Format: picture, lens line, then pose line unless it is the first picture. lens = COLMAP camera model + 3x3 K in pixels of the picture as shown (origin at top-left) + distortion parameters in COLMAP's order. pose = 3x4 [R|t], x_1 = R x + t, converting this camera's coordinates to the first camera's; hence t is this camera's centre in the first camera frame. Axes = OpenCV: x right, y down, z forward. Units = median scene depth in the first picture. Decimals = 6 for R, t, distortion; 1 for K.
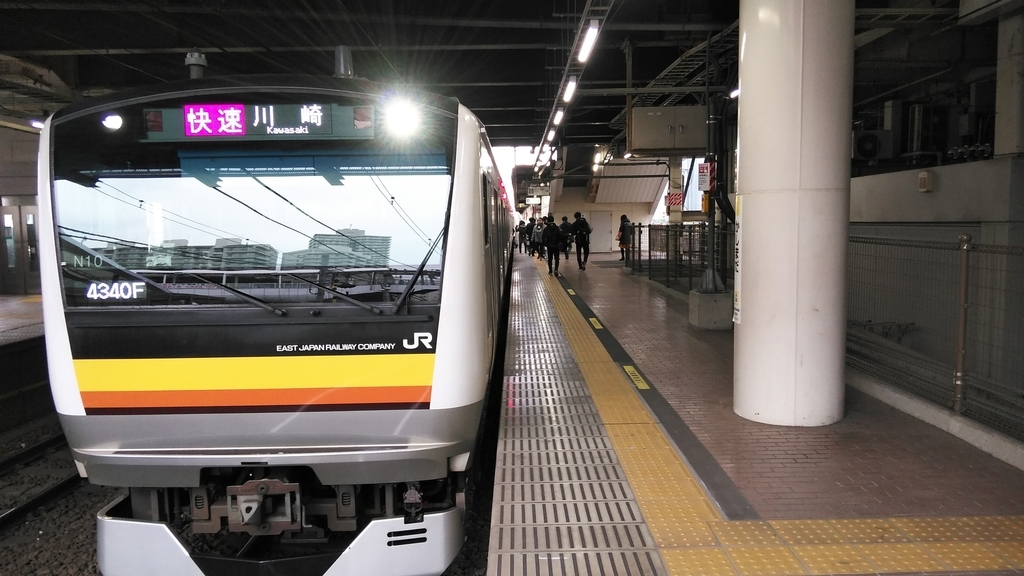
lens RADIAL K [[776.6, 0, 512.0], [0, 776.6, 288.0], [0, 0, 1]] dist [0.092783, -0.152183]
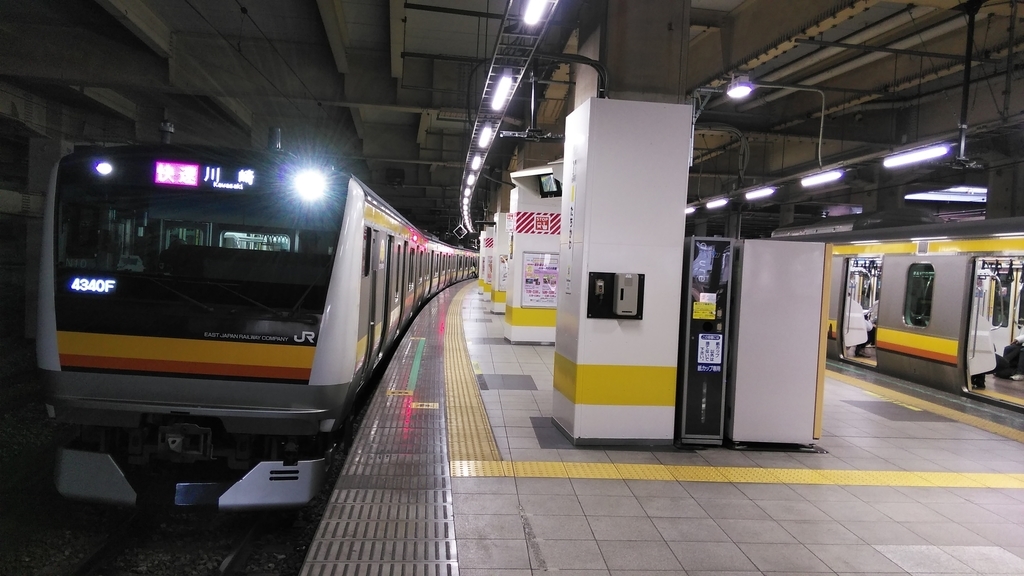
lens RADIAL K [[776.6, 0, 512.0], [0, 776.6, 288.0], [0, 0, 1]] dist [0.092783, -0.152183]
pose [[0.992696, 0.086959, 0.083629, 0.131604], [-0.082111, 0.994830, -0.059761, 0.031203], [-0.088393, 0.052457, 0.994703, -0.486335]]
